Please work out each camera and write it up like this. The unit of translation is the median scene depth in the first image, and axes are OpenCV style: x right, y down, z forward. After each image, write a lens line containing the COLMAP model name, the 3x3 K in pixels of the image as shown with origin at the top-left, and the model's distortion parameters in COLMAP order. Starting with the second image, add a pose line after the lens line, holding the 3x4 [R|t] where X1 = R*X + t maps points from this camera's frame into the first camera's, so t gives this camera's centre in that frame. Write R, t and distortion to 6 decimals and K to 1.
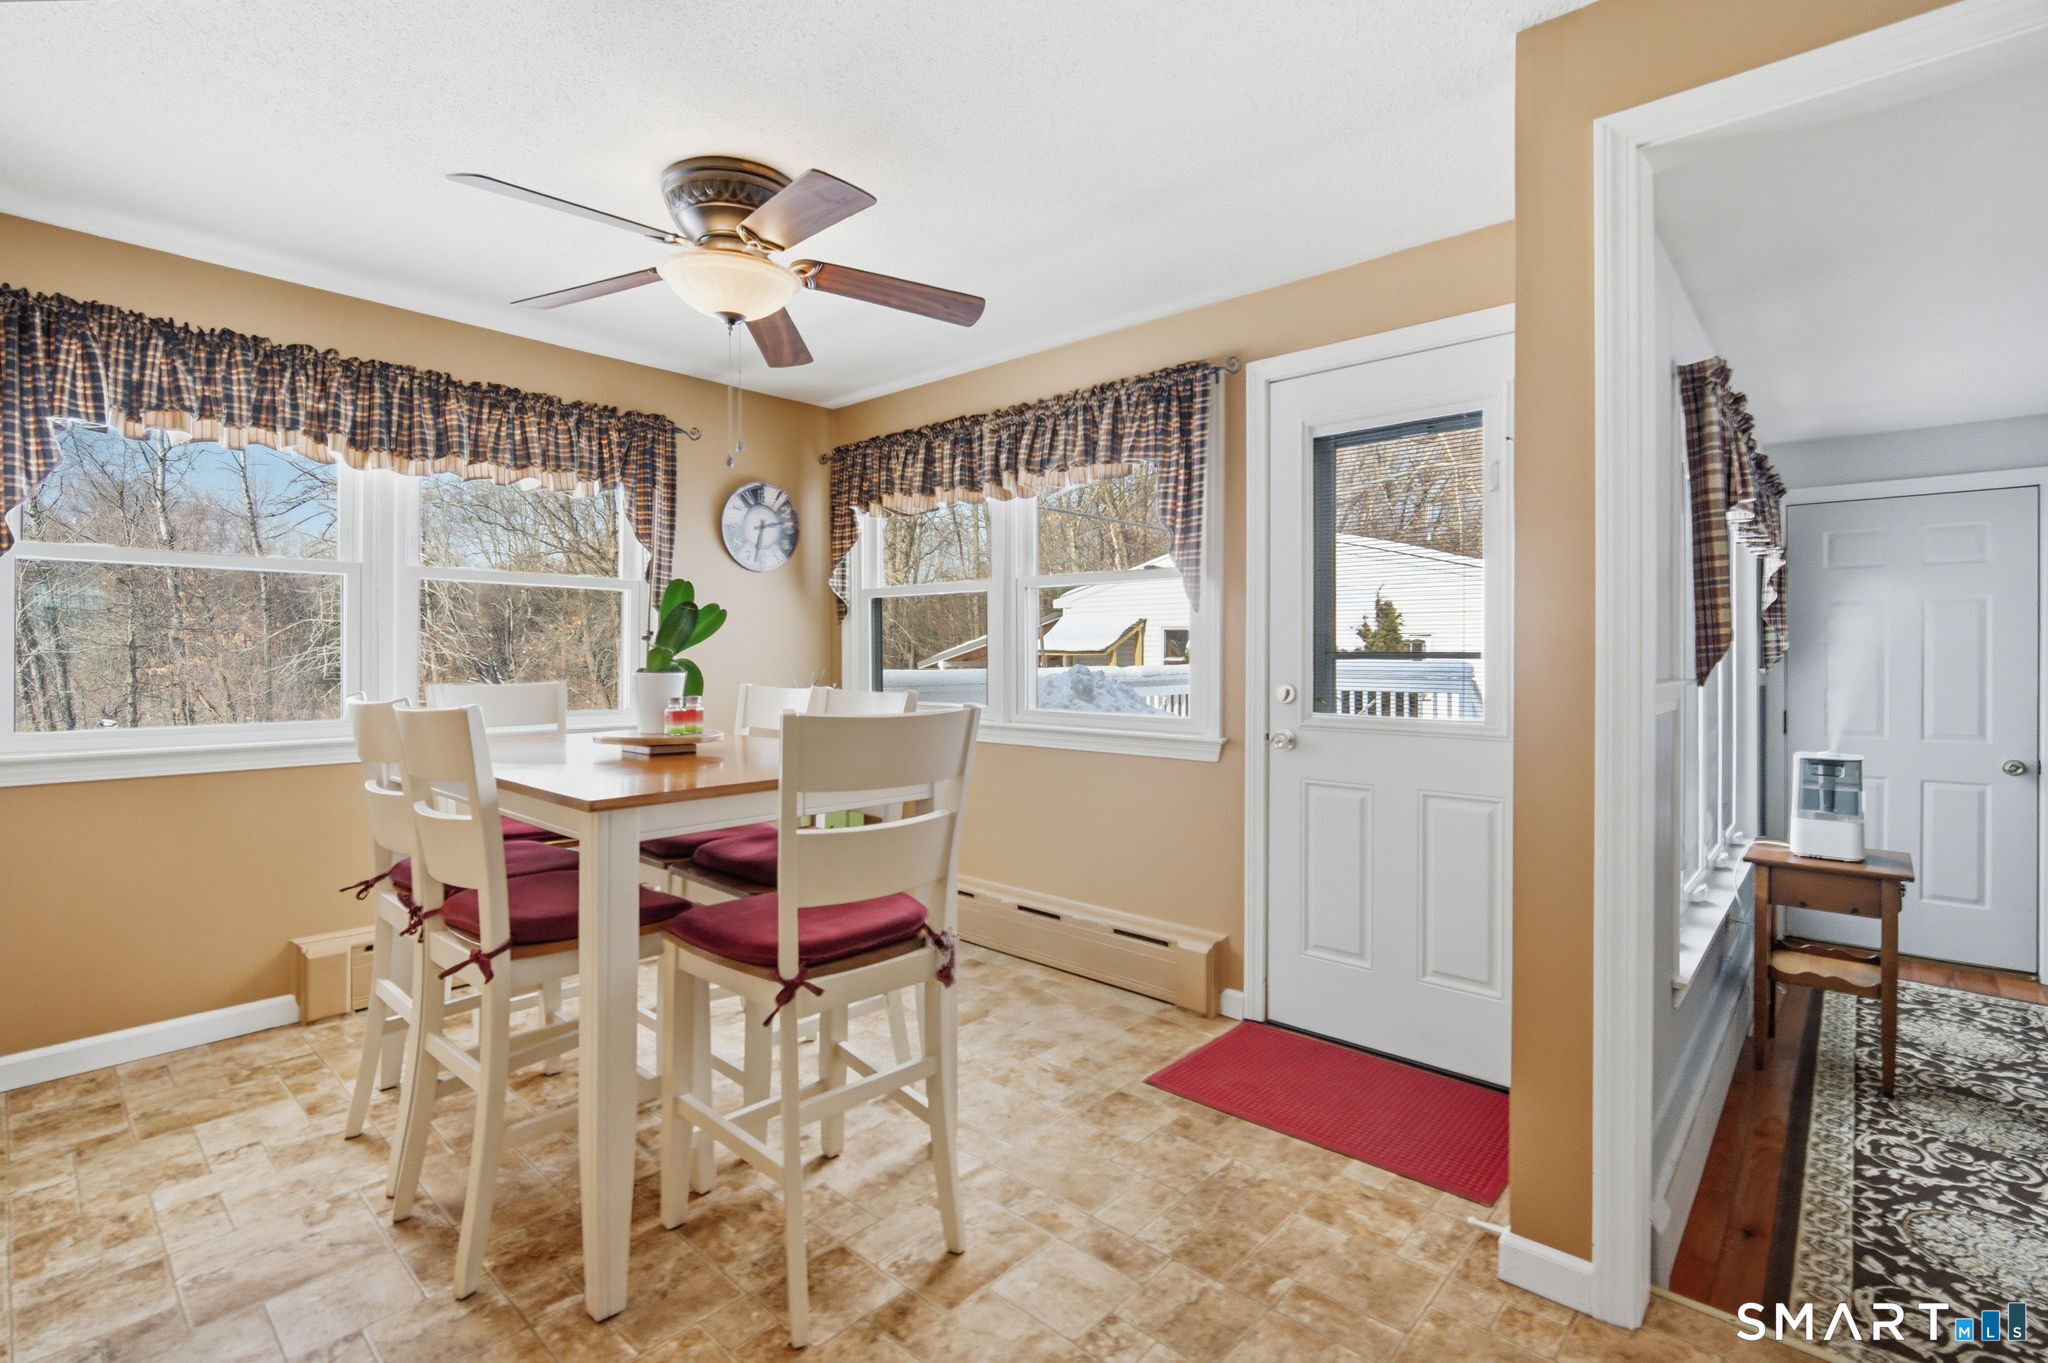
lens RADIAL K [[918.7, 0, 1031.0], [0, 918.7, 655.9], [0, 0, 1]] dist [0.000325, -0.000075]
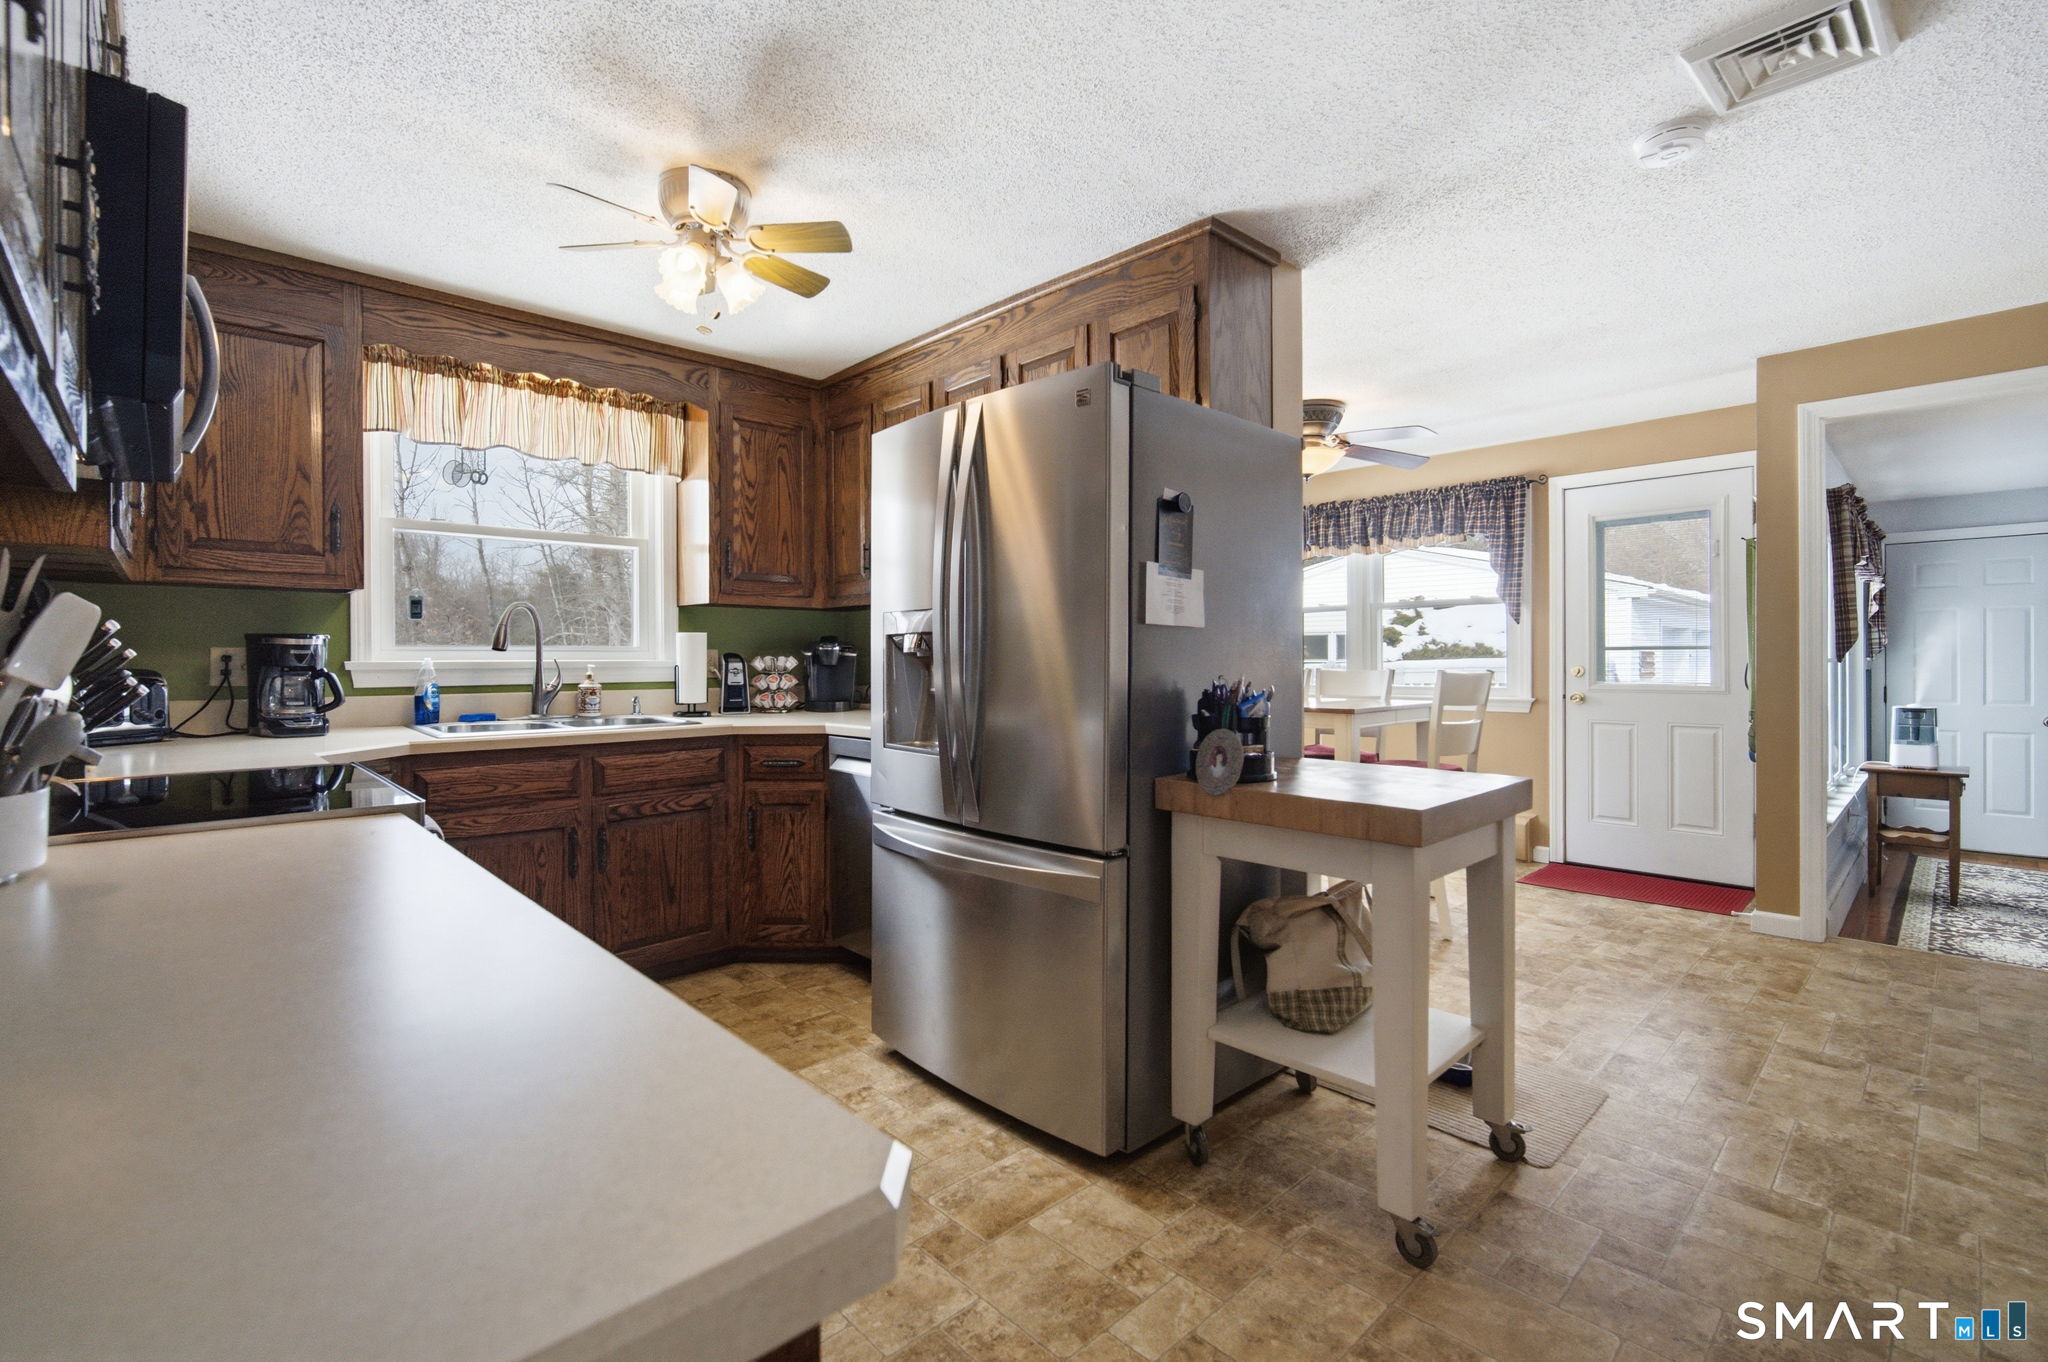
lens RADIAL K [[901.7, 0, 1024.5], [0, 901.7, 665.5], [0, 0, 1]] dist [0.001432, 0.000643]
pose [[0.997568, -0.006789, -0.069373, -0.575141], [0.006965, 0.999973, 0.002297, 0.017865], [0.069356, -0.002775, 0.997588, -0.682261]]
